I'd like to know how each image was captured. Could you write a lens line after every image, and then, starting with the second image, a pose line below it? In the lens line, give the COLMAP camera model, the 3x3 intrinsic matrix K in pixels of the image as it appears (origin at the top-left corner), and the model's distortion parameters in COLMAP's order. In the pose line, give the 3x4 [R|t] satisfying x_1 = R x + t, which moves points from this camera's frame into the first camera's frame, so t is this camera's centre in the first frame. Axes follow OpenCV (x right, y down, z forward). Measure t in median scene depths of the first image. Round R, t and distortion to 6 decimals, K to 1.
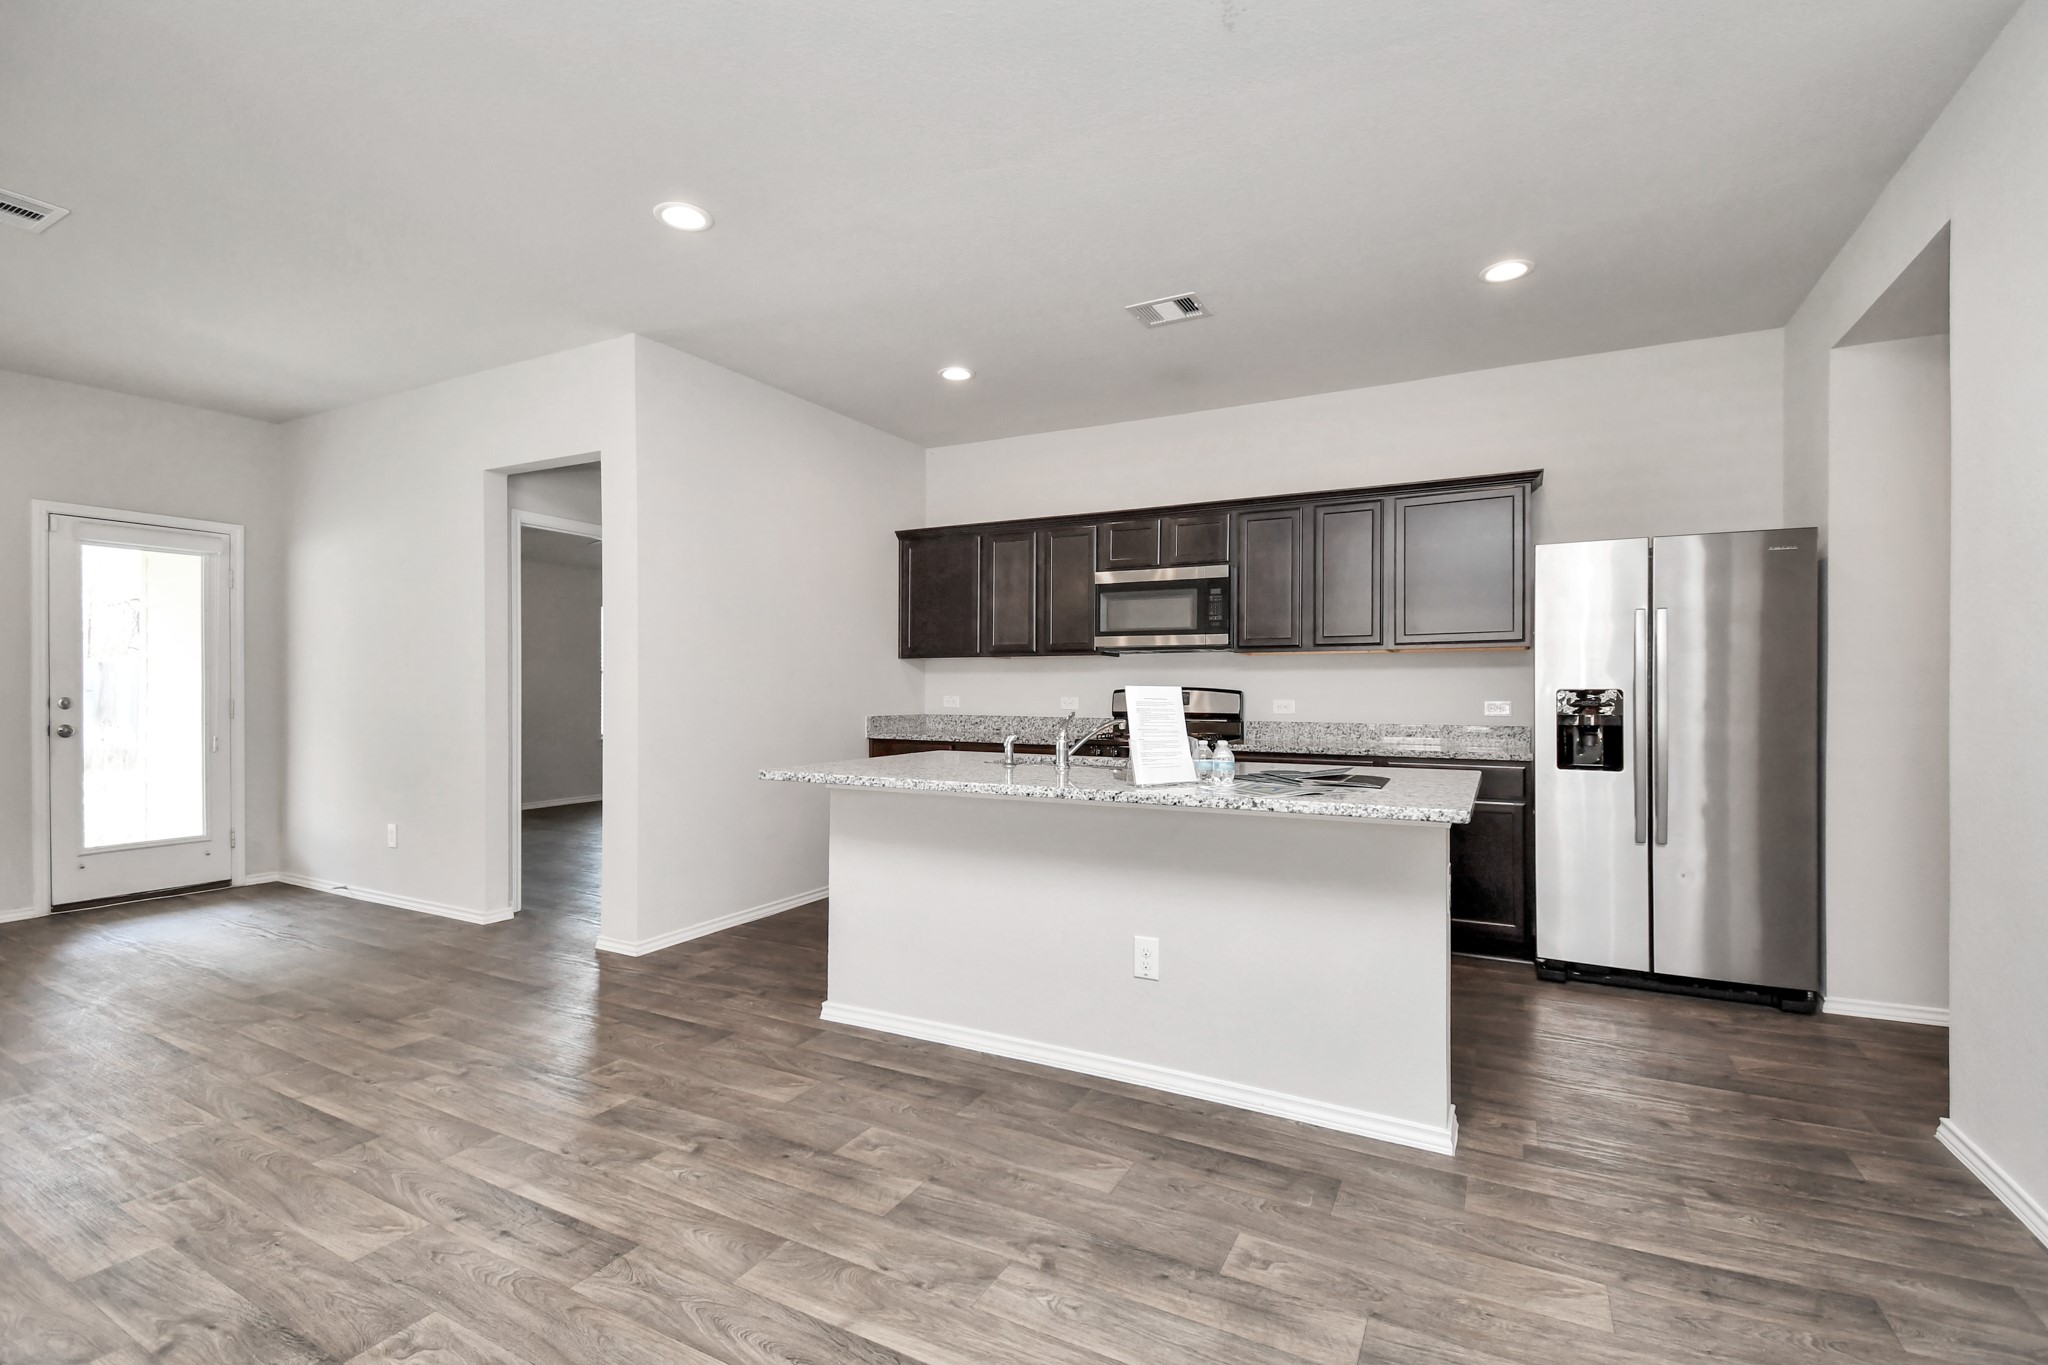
lens RADIAL K [[911.6, 0, 1031.3], [0, 911.6, 680.2], [0, 0, 1]] dist [-0.012116, -0.000826]
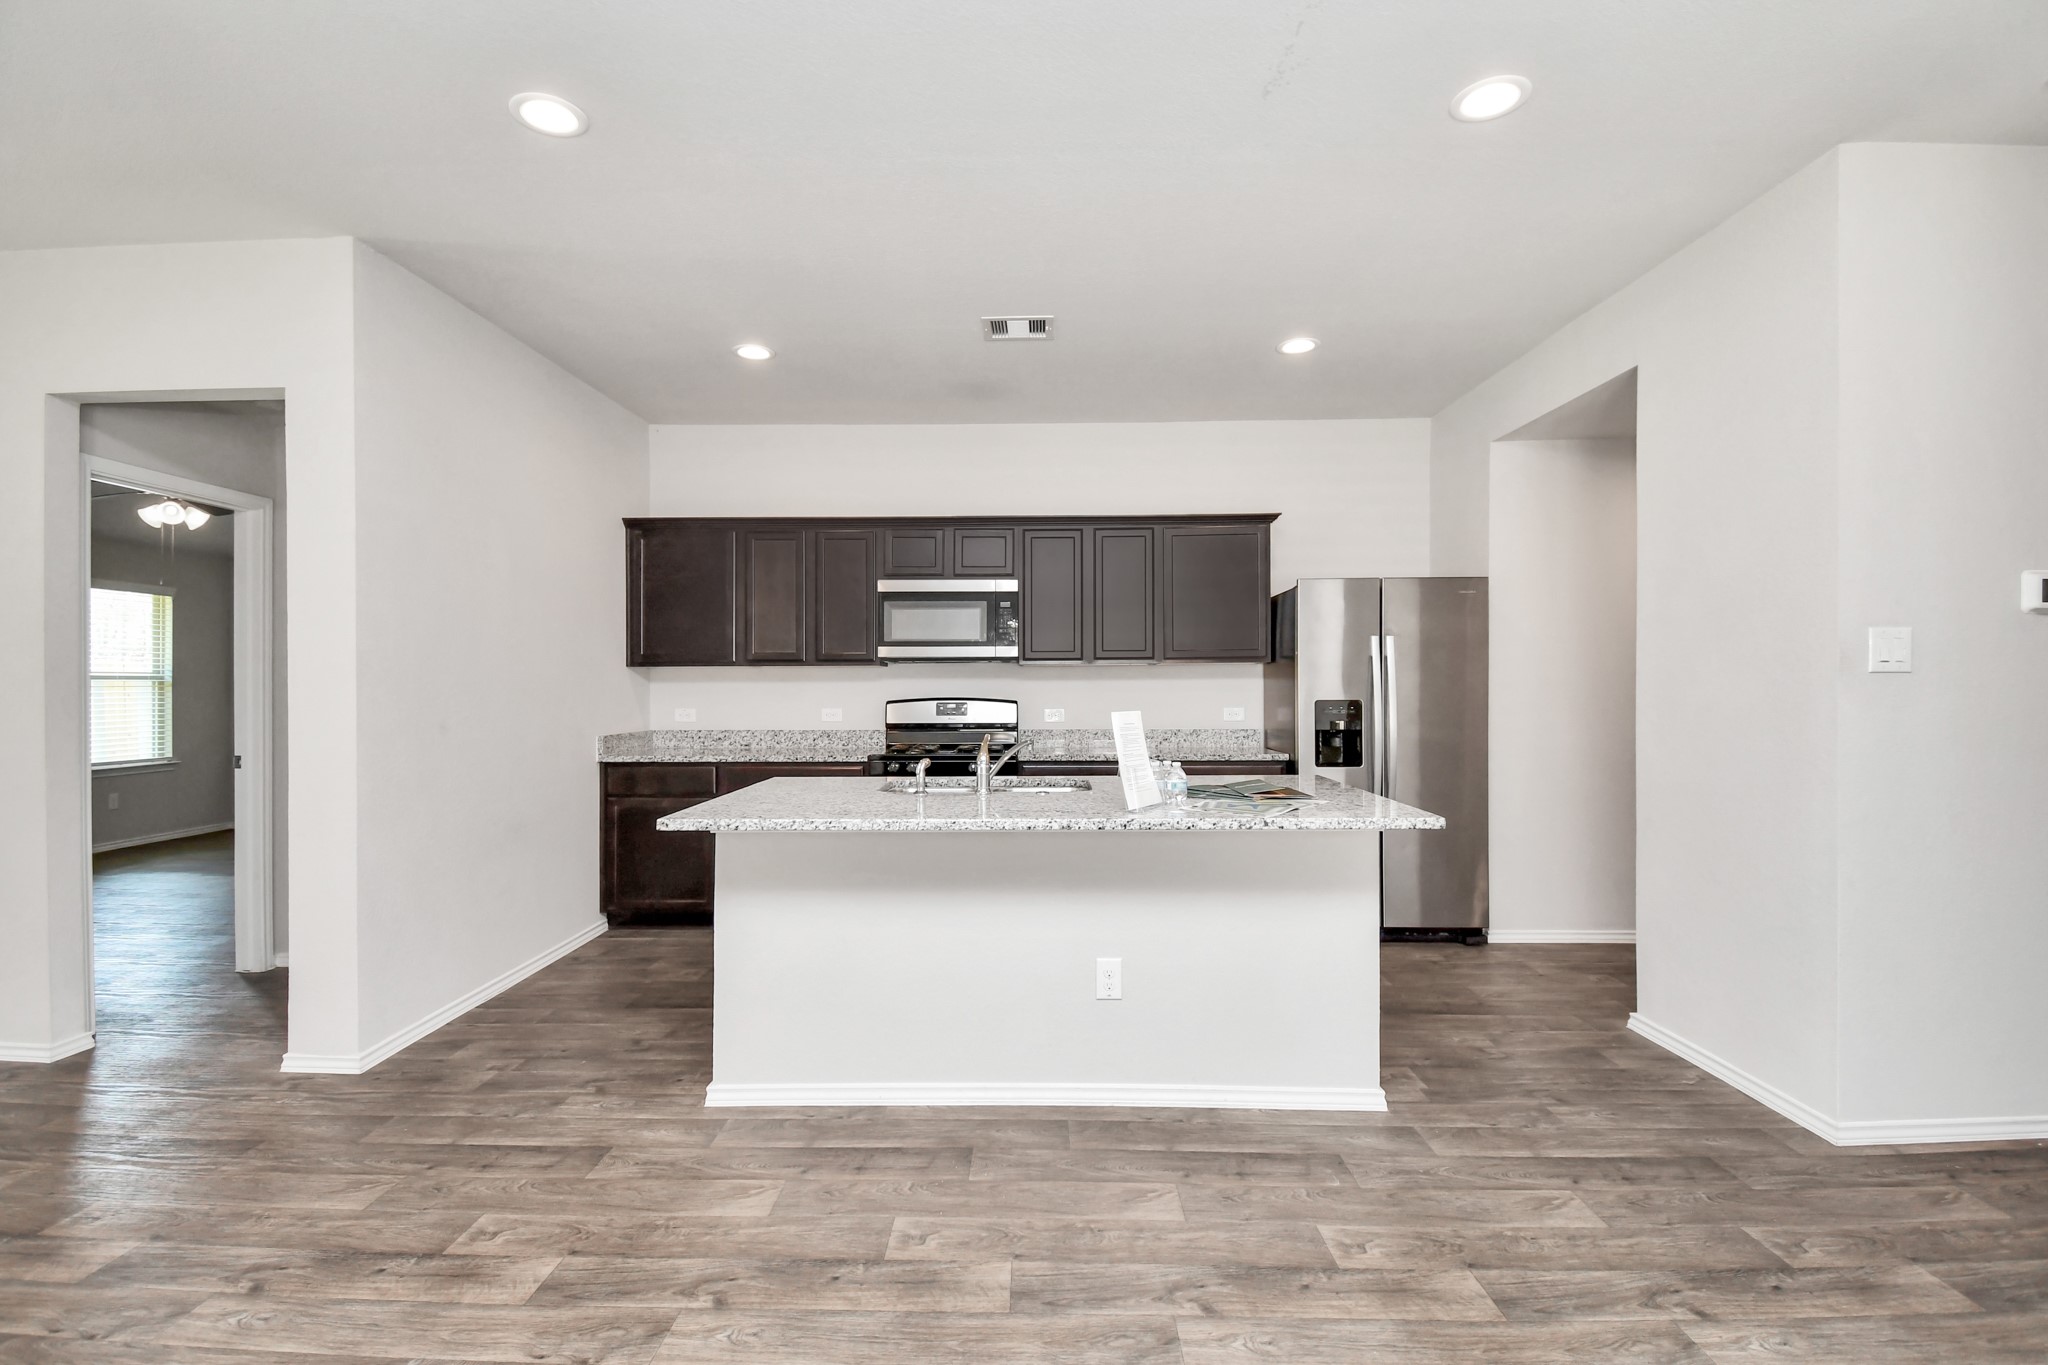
lens RADIAL K [[911.6, 0, 1016.8], [0, 911.6, 700.4], [0, 0, 1]] dist [-0.012116, -0.000826]
pose [[0.899184, -0.016838, 0.437248, -0.284718], [0.002401, 0.999434, 0.033549, -0.030711], [-0.437565, -0.029117, 0.898715, 0.099115]]
